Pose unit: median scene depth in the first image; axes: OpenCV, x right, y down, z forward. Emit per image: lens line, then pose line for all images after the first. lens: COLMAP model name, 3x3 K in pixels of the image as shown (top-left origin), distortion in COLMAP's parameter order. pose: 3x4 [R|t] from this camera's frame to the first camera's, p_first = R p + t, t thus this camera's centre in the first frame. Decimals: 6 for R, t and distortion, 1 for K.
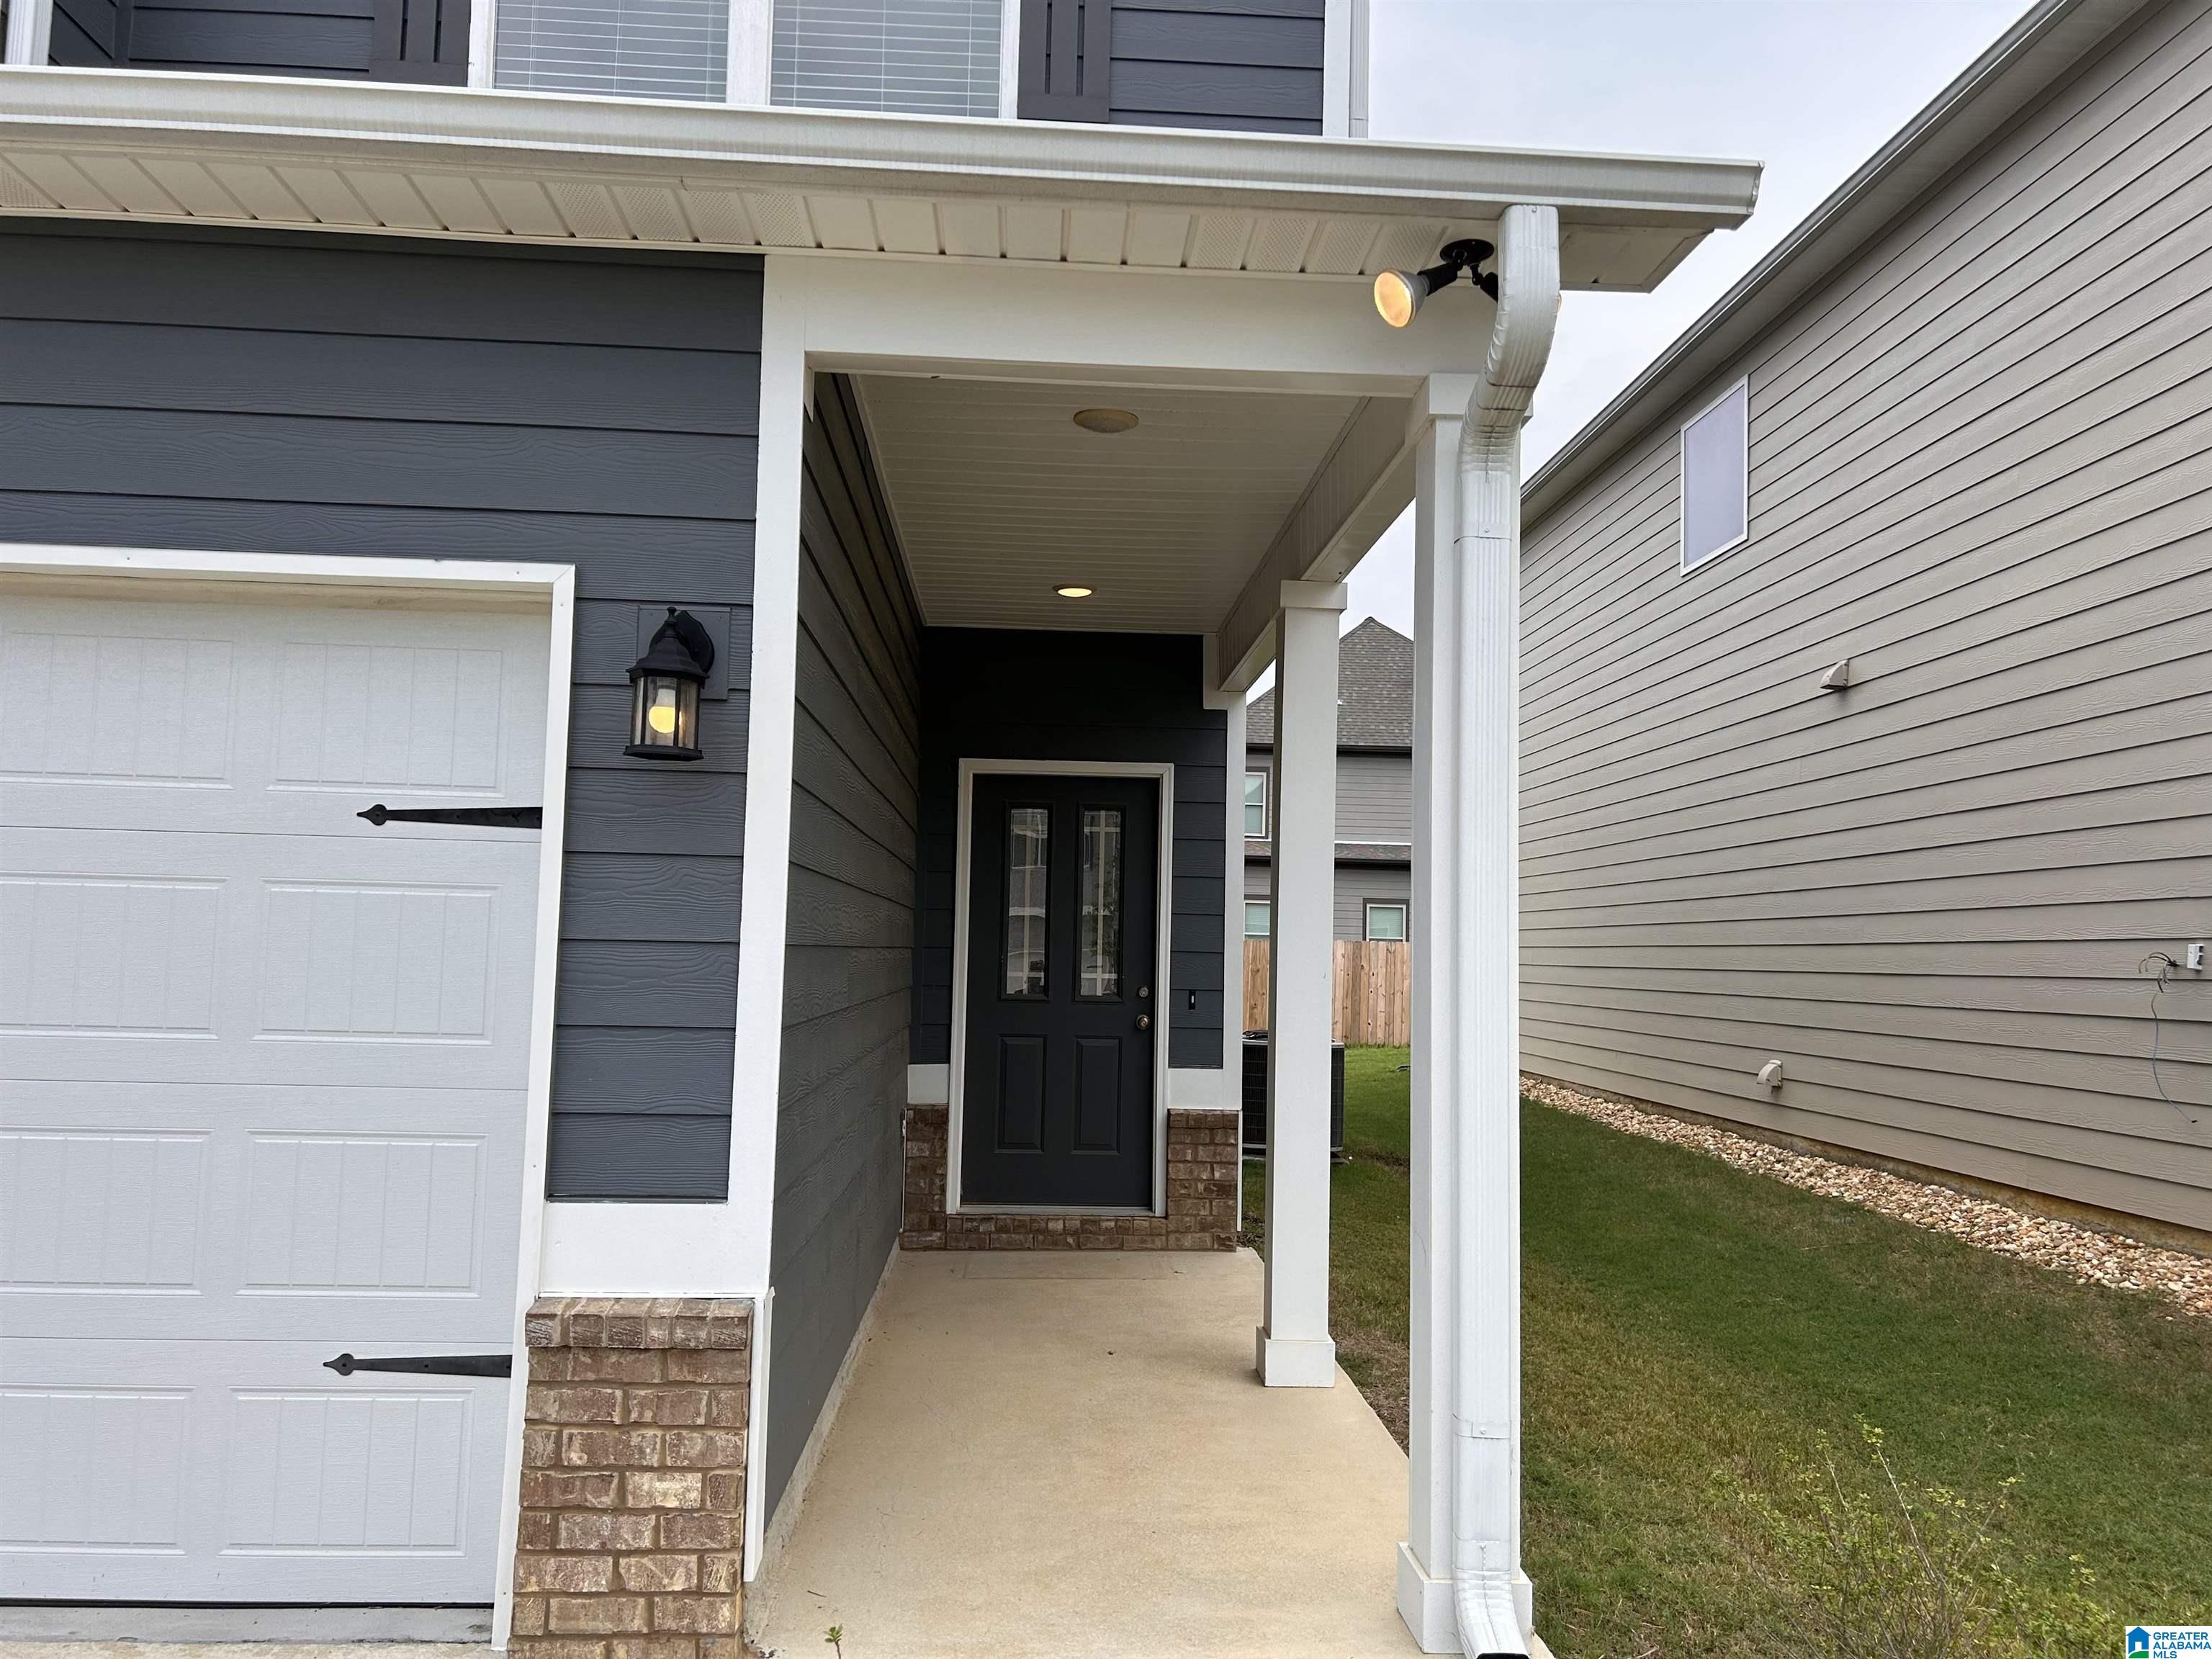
lens RADIAL K [[1657.9, 0, 1099.3], [0, 1657.9, 826.4], [0, 0, 1]] dist [0.035504, -0.021342]
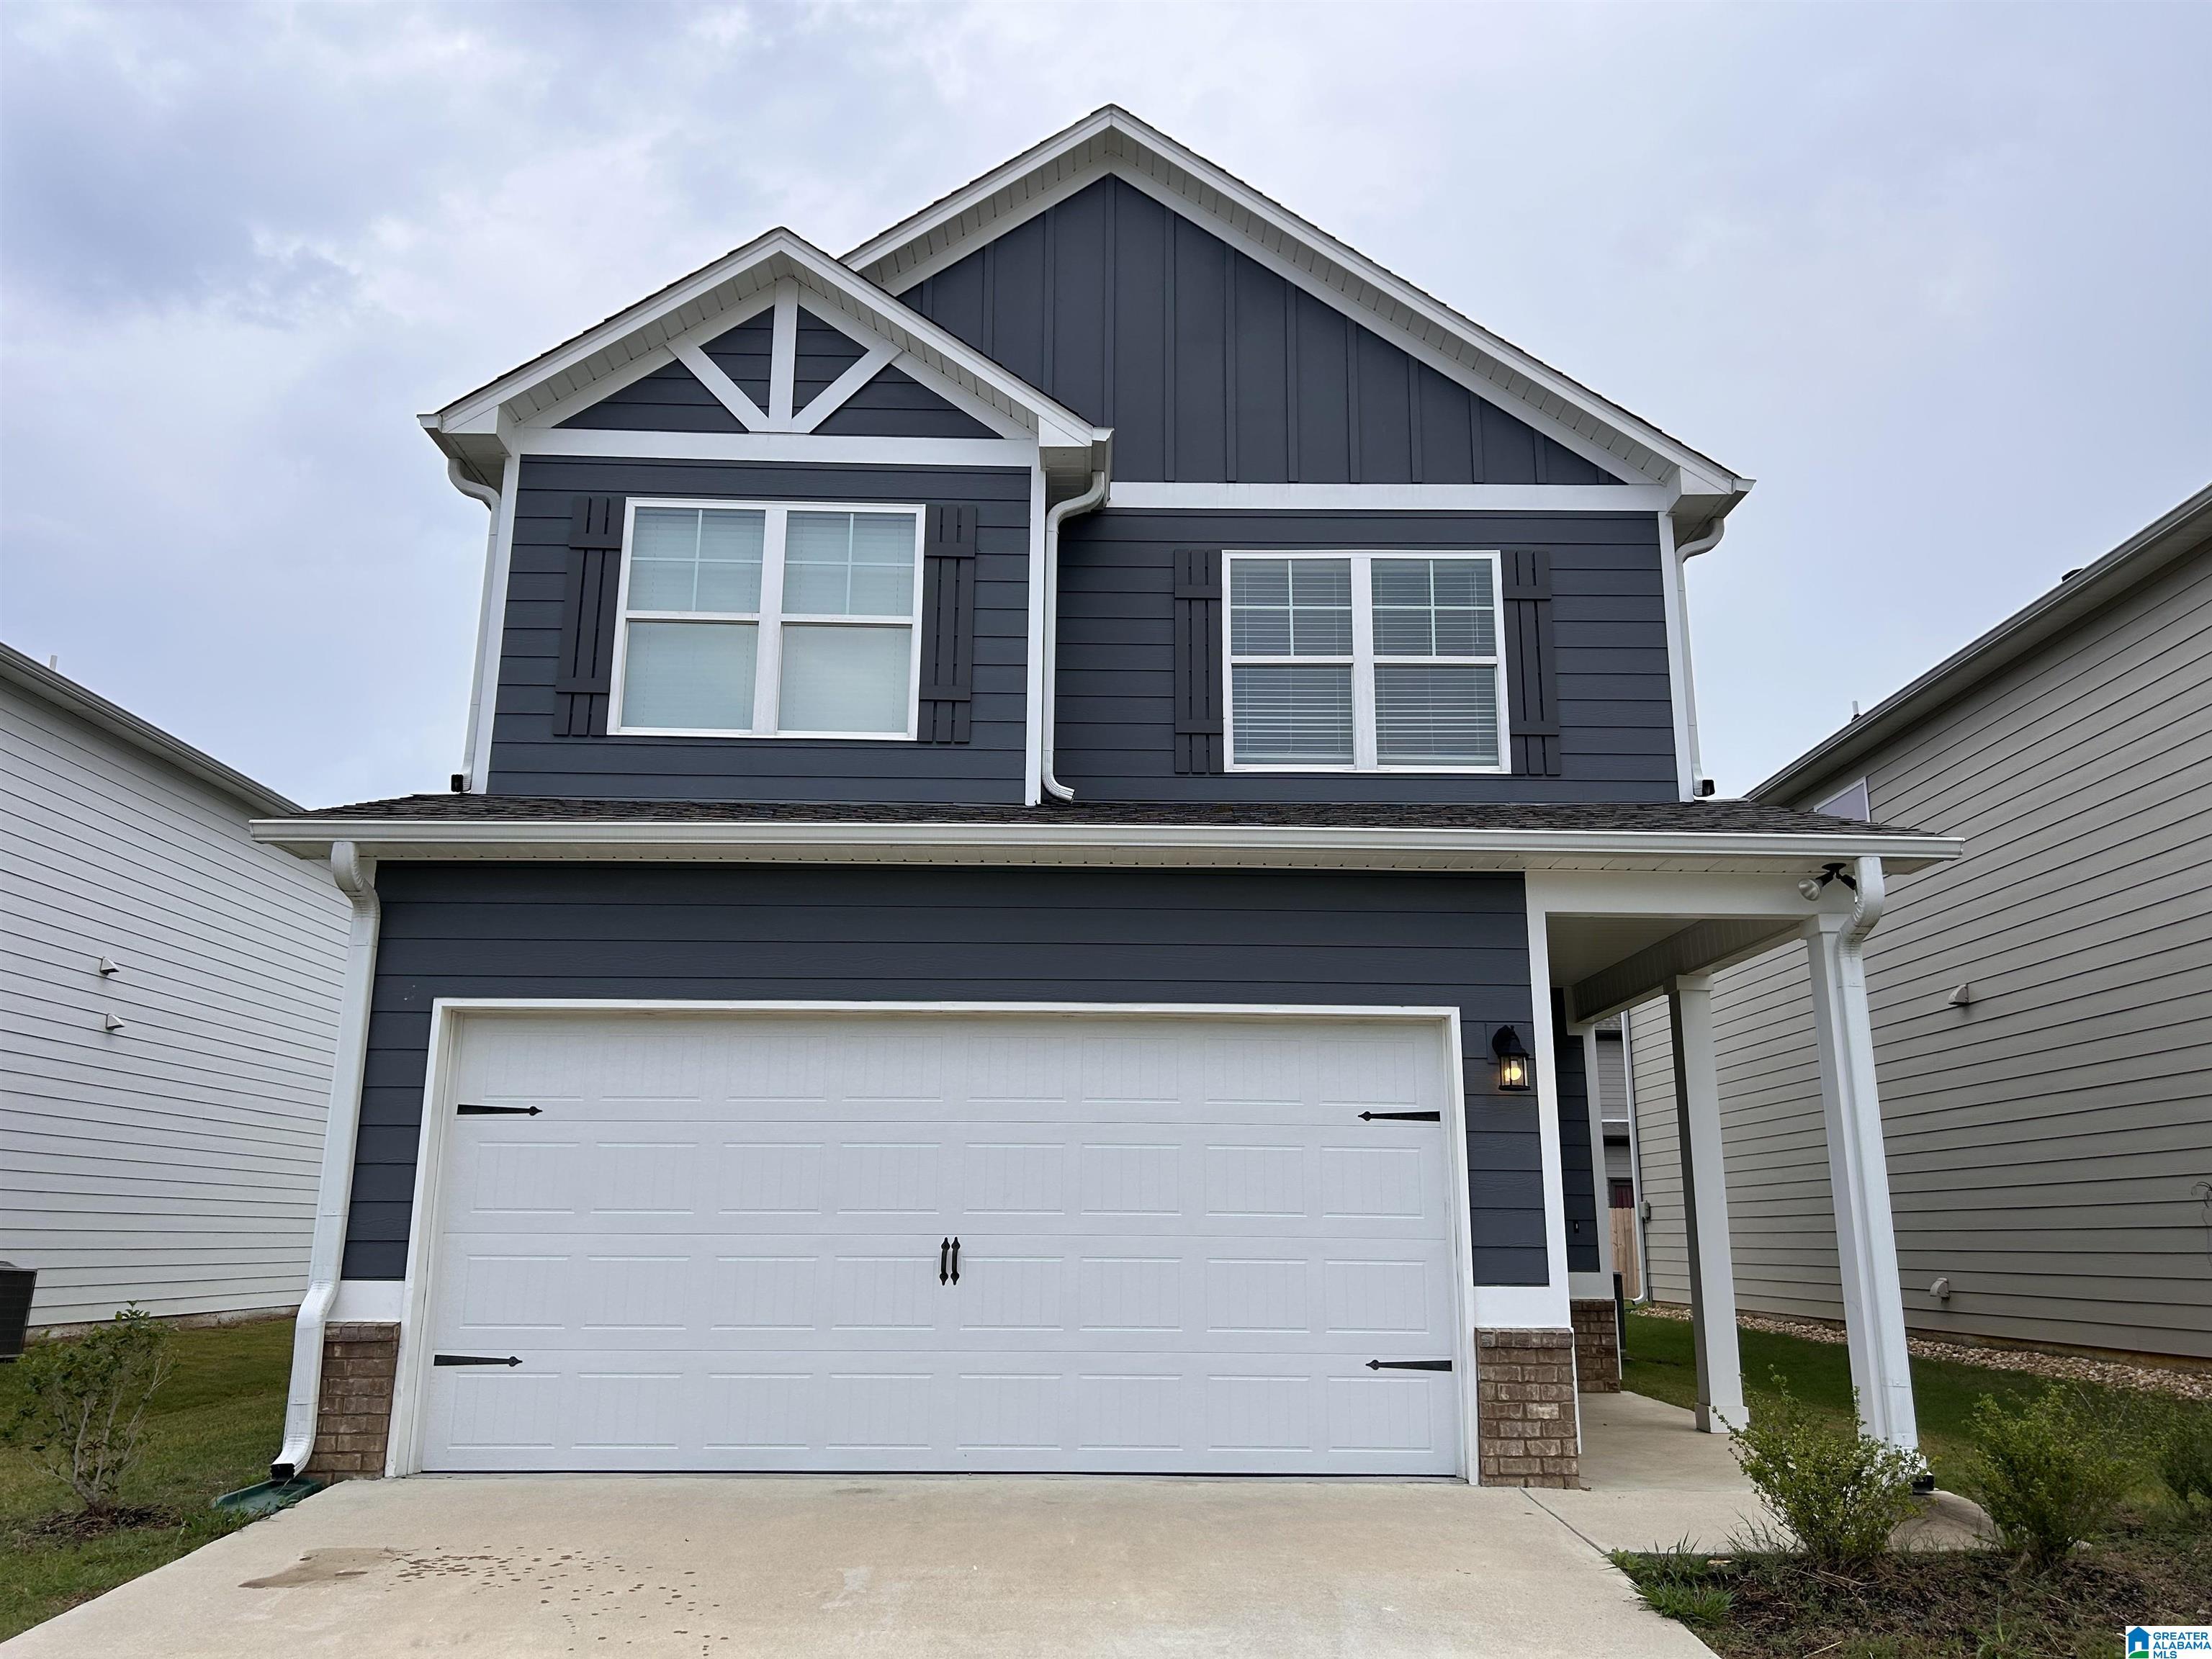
lens RADIAL K [[1657.9, 0, 1112.9], [0, 1657.9, 826.9], [0, 0, 1]] dist [0.035504, -0.021342]
pose [[0.999464, -0.024323, -0.021904, -0.745456], [0.020330, 0.985756, -0.166951, -0.026201], [0.025653, 0.166417, 0.985722, -1.358301]]
